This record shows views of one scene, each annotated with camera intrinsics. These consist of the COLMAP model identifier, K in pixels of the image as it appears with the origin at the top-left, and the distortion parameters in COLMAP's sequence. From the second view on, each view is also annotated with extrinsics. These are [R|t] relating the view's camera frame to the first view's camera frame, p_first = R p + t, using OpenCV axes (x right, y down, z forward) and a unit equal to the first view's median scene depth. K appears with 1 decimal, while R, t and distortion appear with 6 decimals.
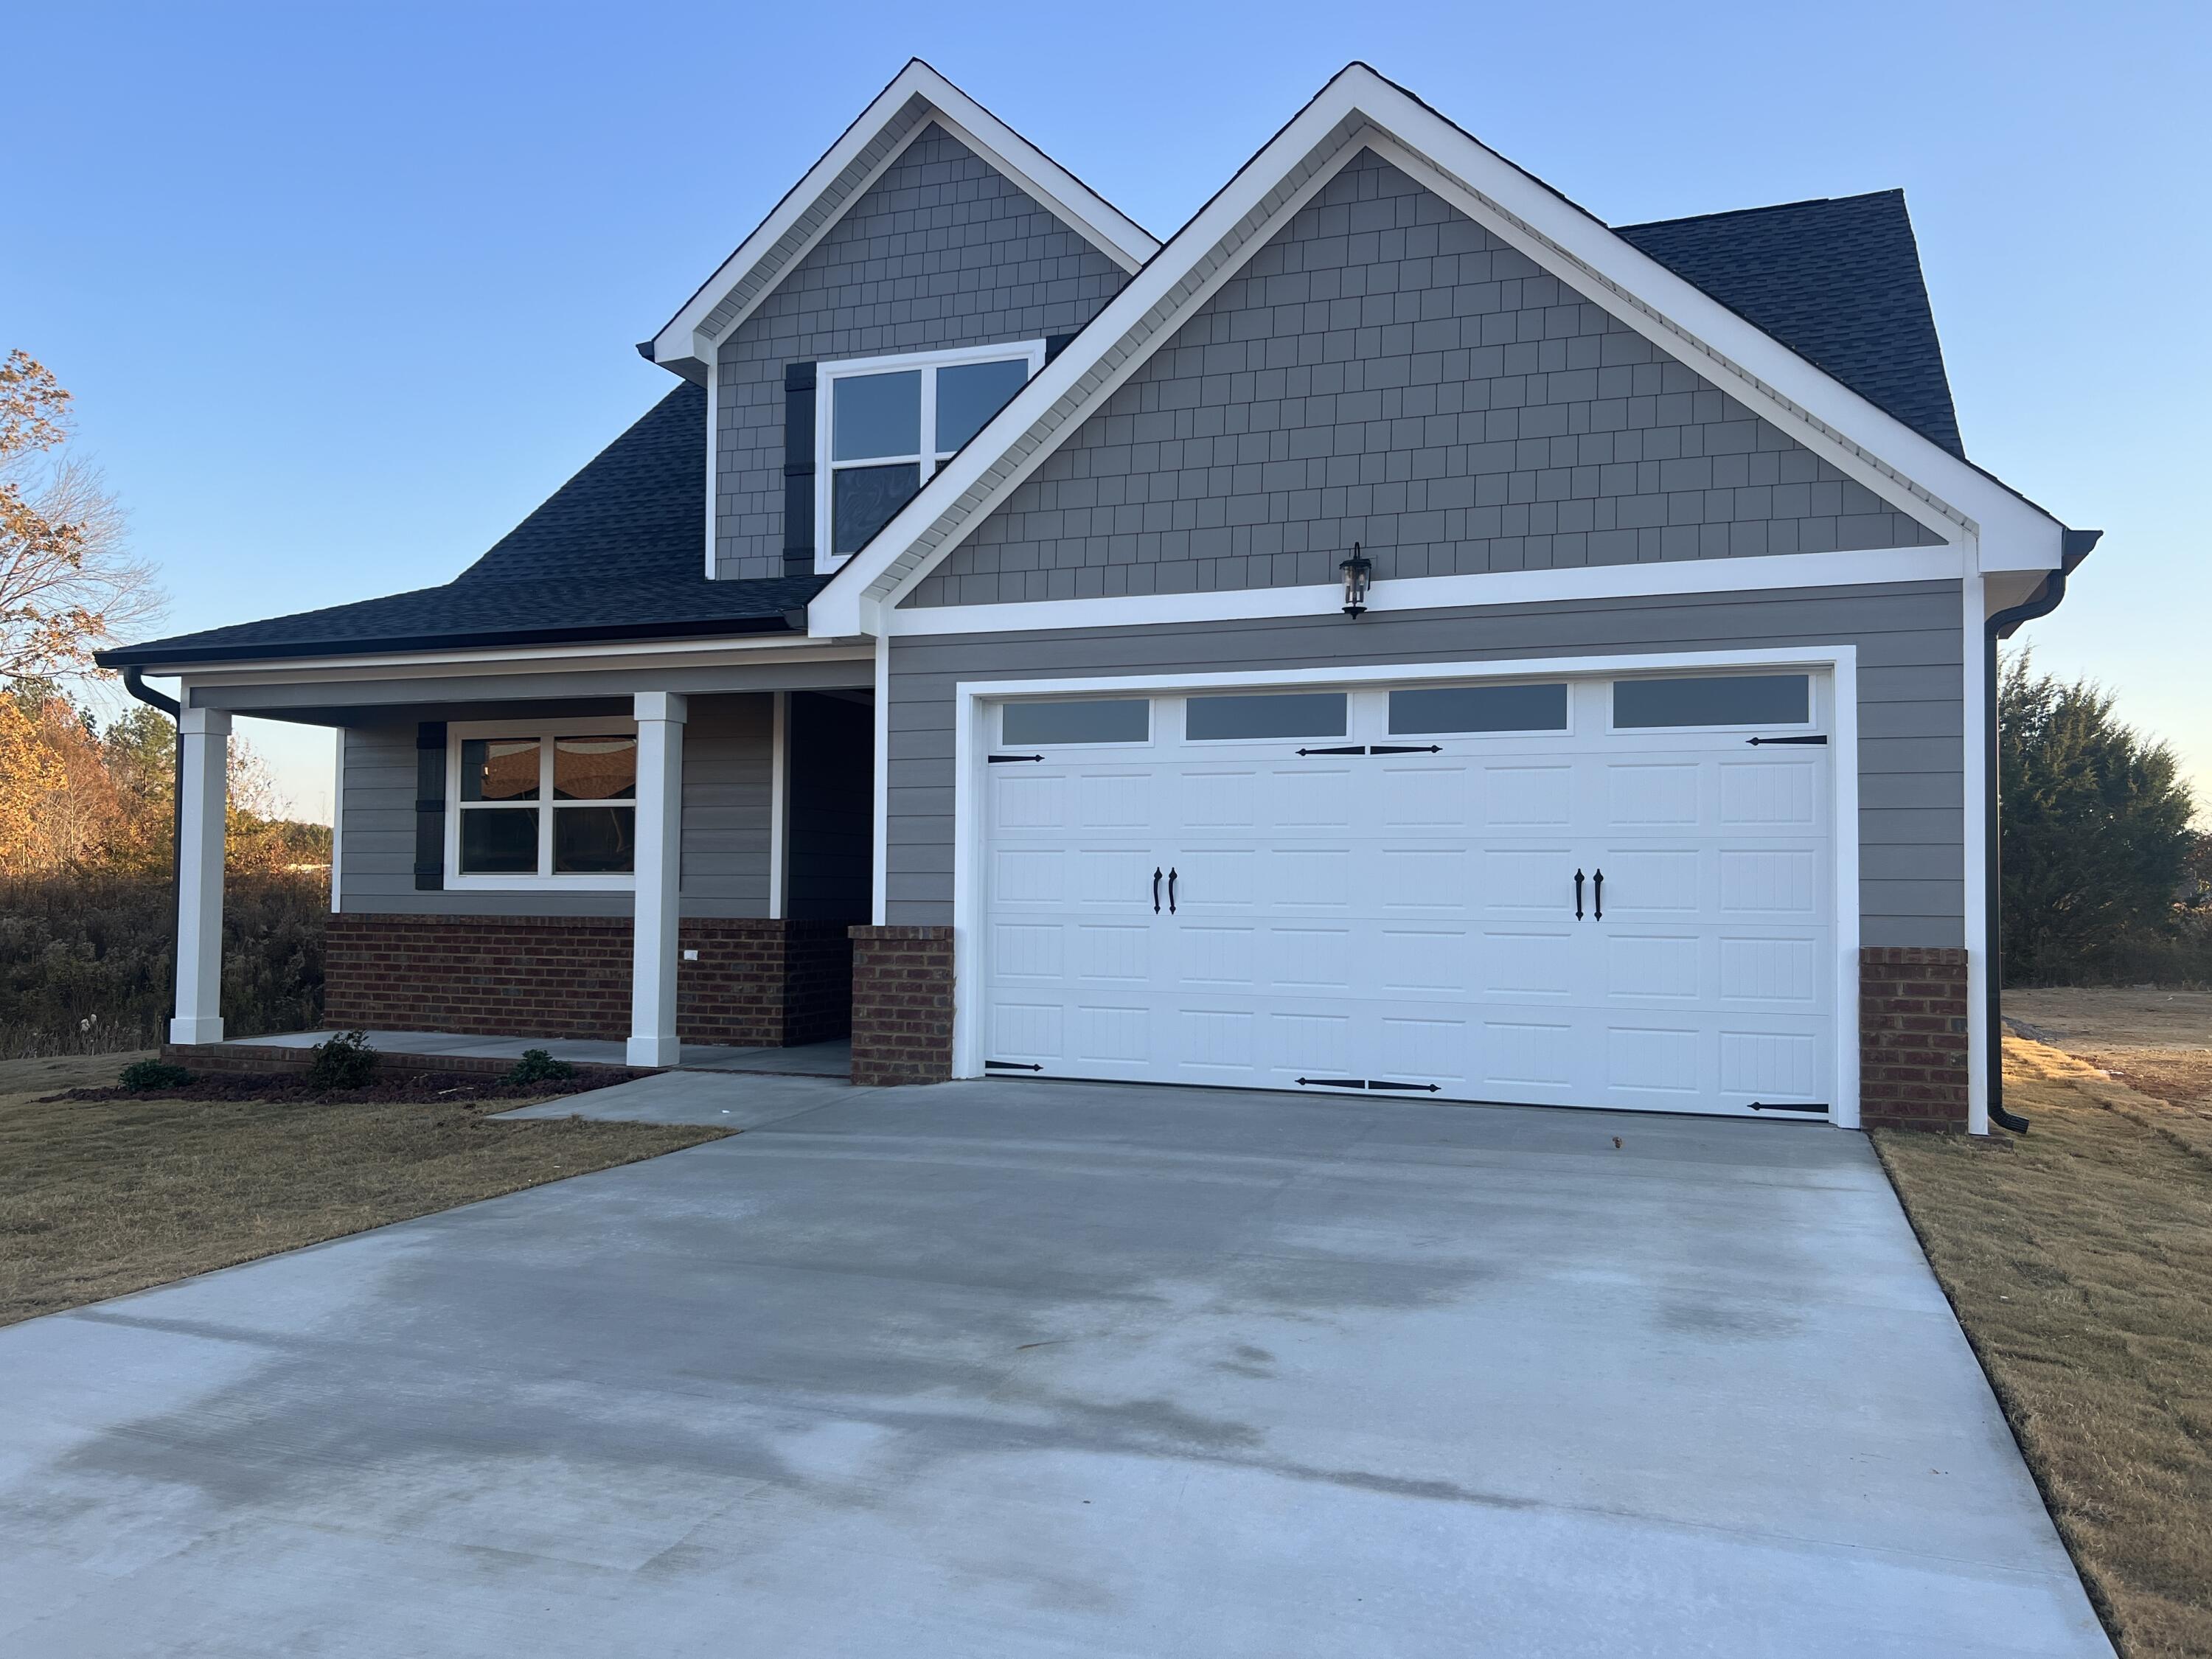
lens RADIAL K [[1657.5, 0, 1110.5], [0, 1657.5, 851.1], [0, 0, 1]] dist [0.117381, -0.224832]
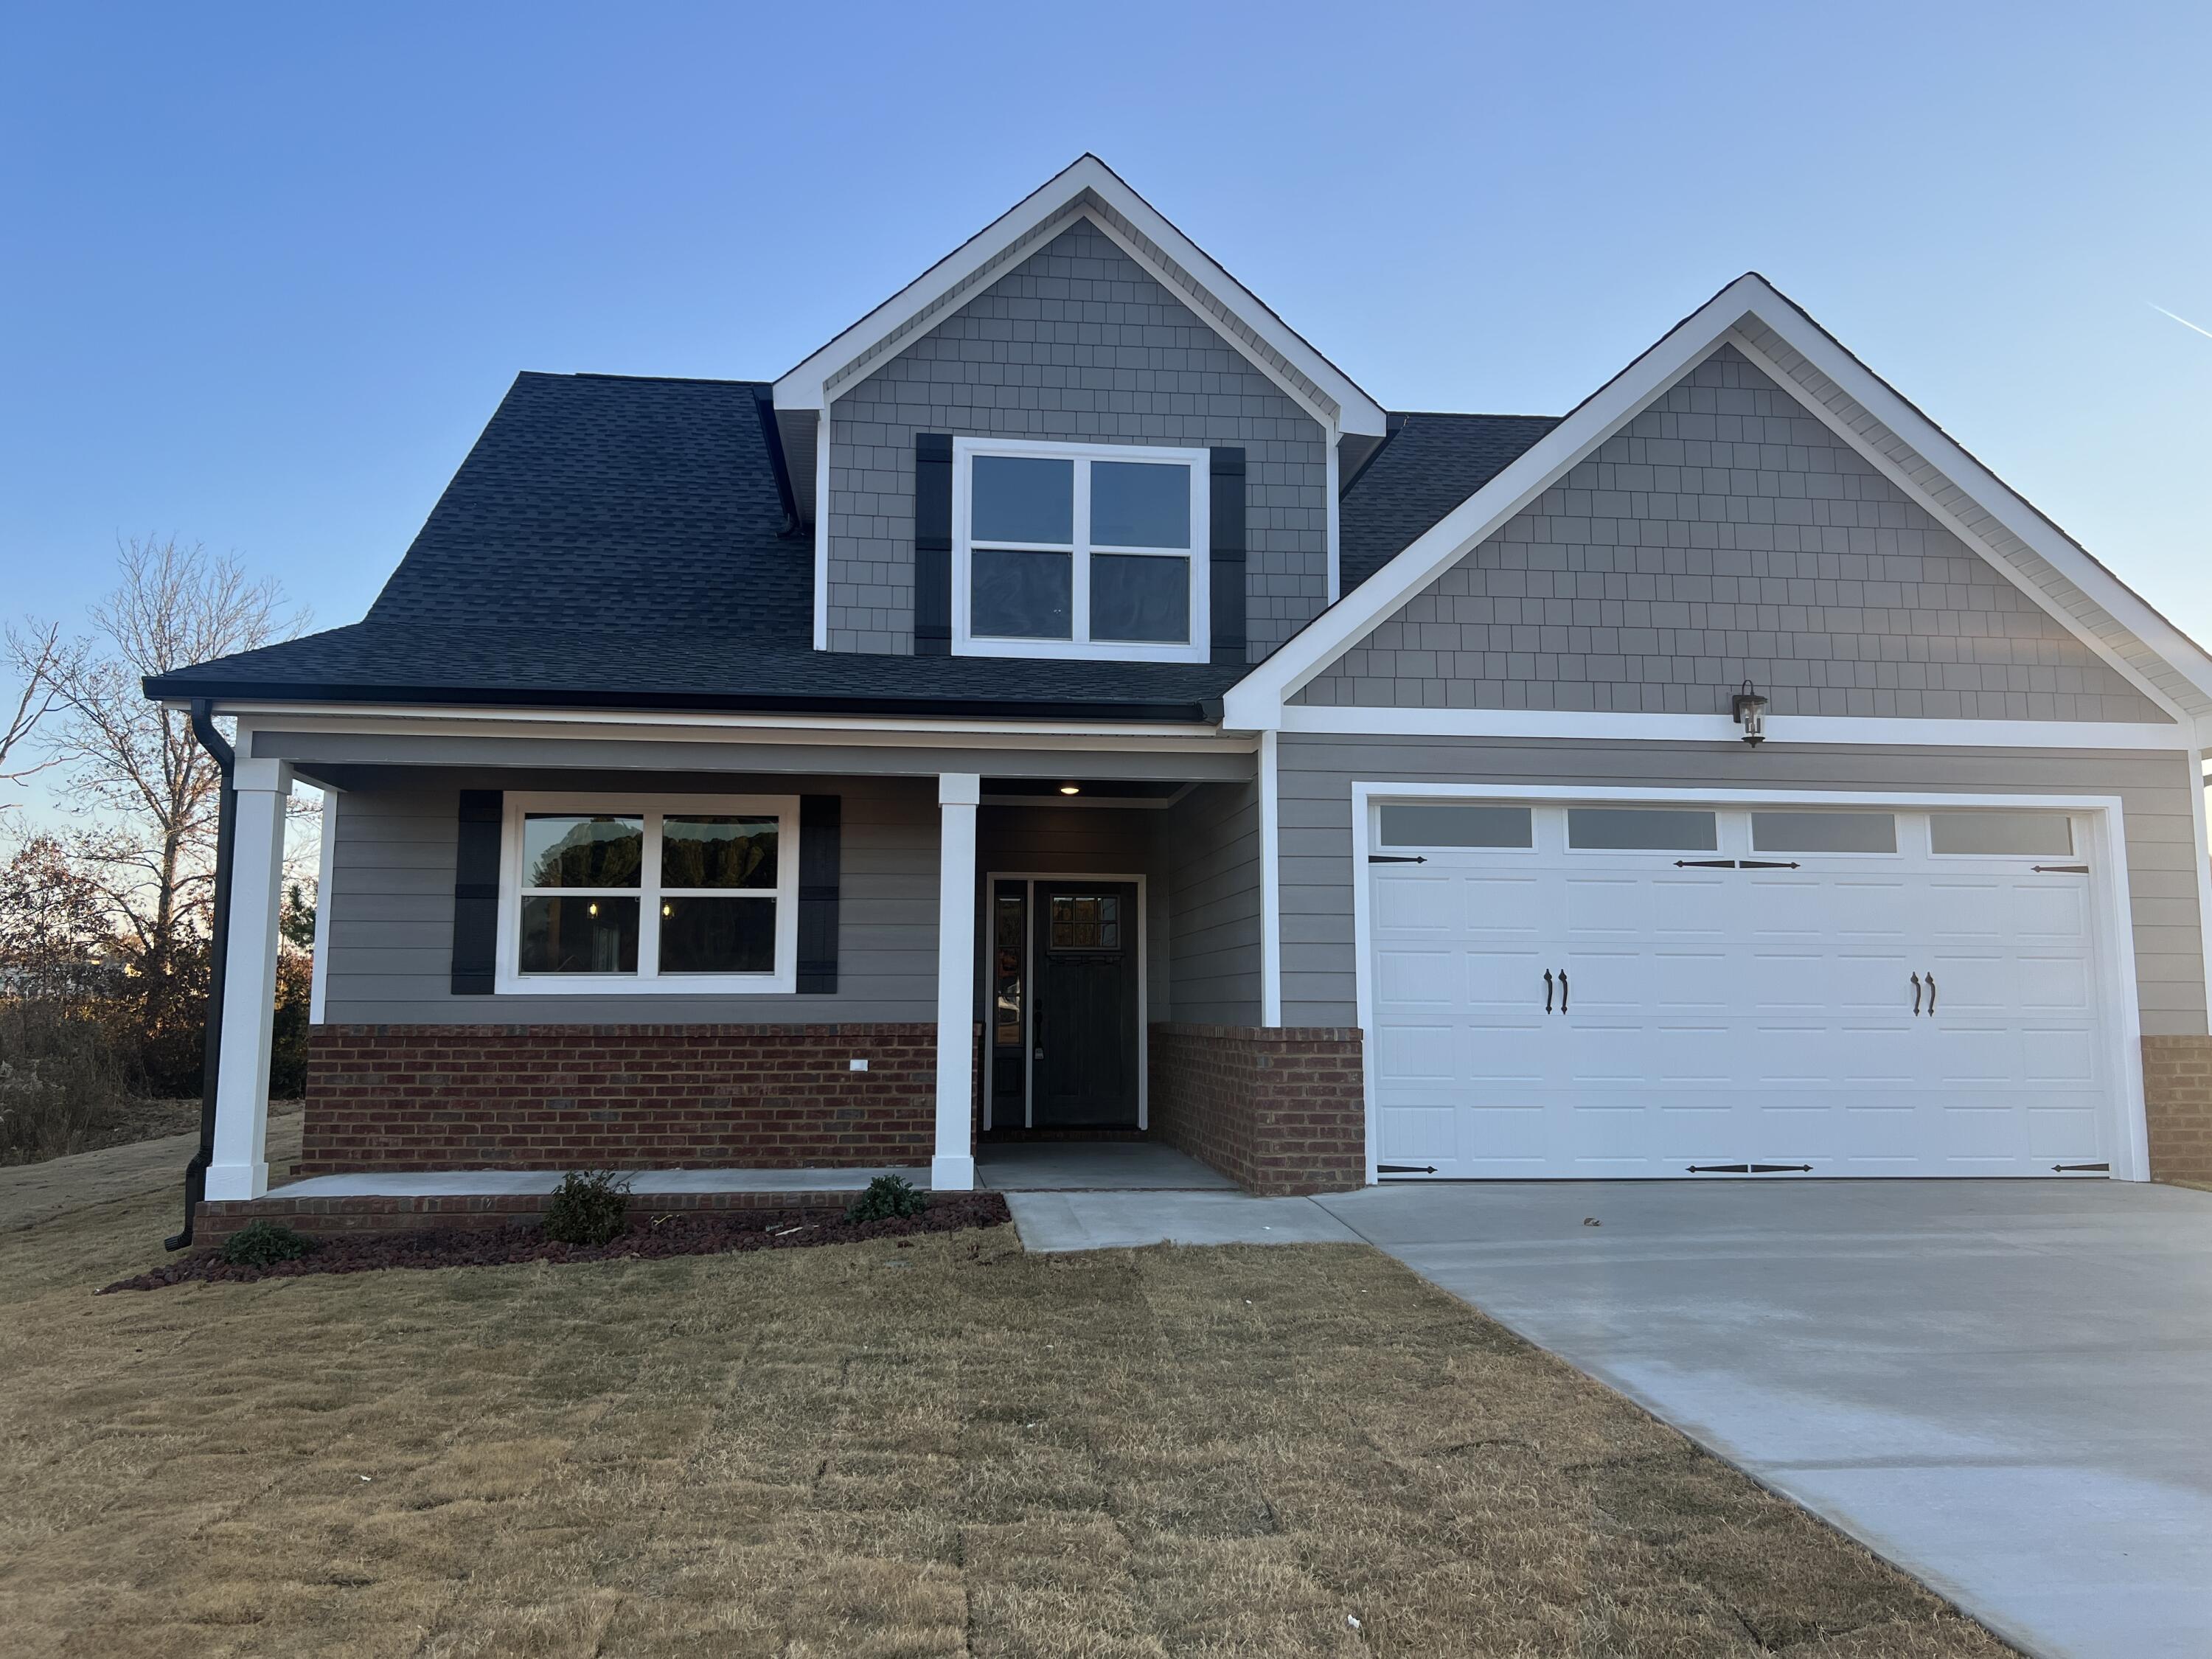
lens RADIAL K [[1655.5, 0, 1105.8], [0, 1655.5, 818.8], [0, 0, 1]] dist [0.056454, -0.048931]
pose [[0.893030, 0.044095, 0.447831, -0.540332], [-0.006970, 0.996424, -0.084211, 0.004570], [-0.449943, 0.072081, 0.890144, 0.143582]]
